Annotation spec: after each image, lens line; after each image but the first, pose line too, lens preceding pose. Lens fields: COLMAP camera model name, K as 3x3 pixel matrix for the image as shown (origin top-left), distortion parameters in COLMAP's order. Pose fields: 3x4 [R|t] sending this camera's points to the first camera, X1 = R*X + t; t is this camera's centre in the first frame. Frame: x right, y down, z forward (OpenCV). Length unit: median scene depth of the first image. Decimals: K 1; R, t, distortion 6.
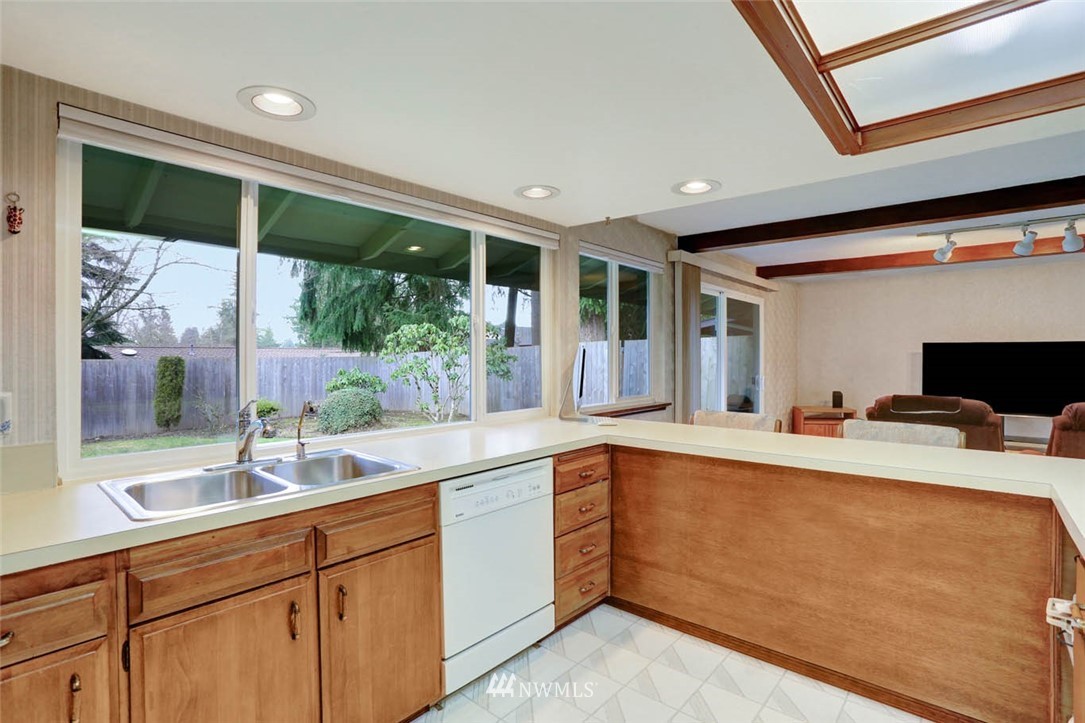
lens RADIAL K [[523.8, 0, 542.5], [0, 523.8, 361.5], [0, 0, 1]] dist [-0.079514, 0.027480]
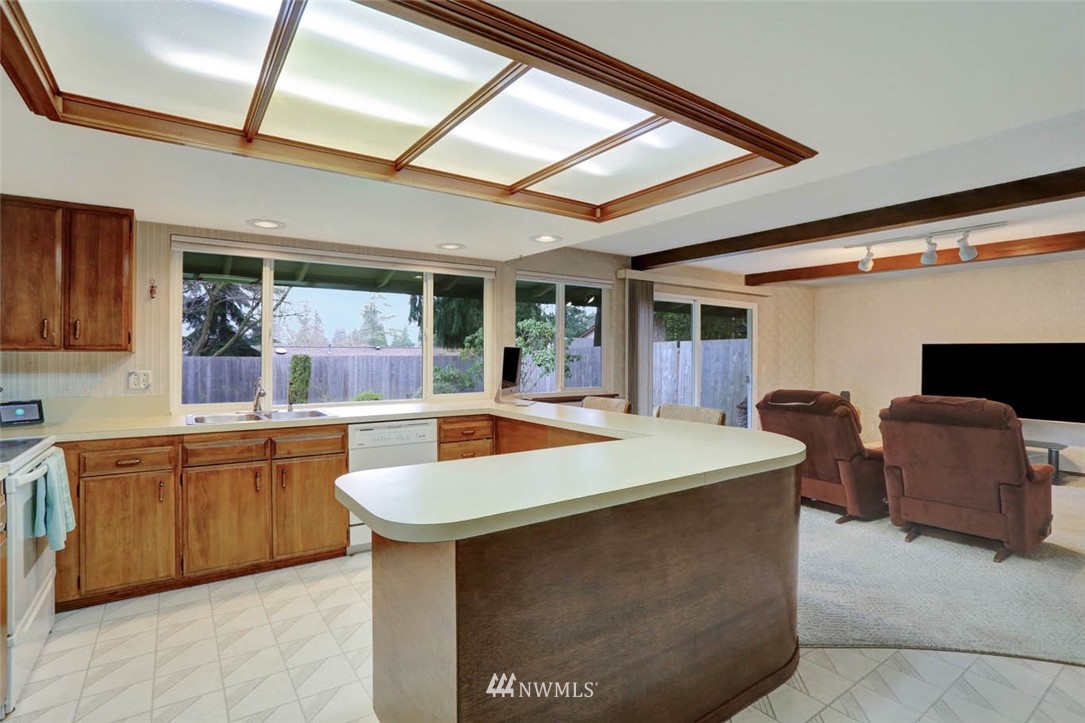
lens RADIAL K [[532.3, 0, 542.5], [0, 532.3, 361.5], [0, 0, 1]] dist [-0.086886, 0.041332]
pose [[0.971085, 0.007114, -0.238628, 0.409357], [-0.007072, 0.999974, 0.001031, 0.002730], [0.238629, 0.000687, 0.971111, -0.281658]]
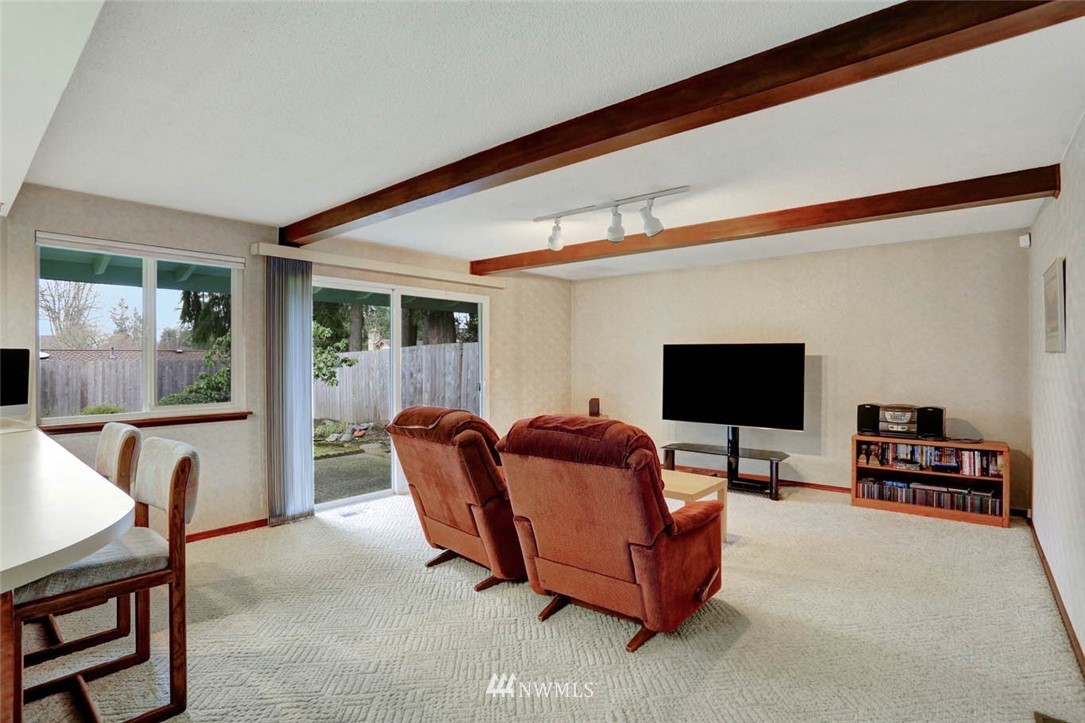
lens RADIAL K [[532.3, 0, 542.5], [0, 532.3, 361.5], [0, 0, 1]] dist [-0.086886, 0.041332]
pose [[0.999746, -0.000157, 0.022551, 0.805062], [0.000292, 0.999982, -0.006013, -0.002533], [-0.022550, 0.006018, 0.999728, 0.094062]]
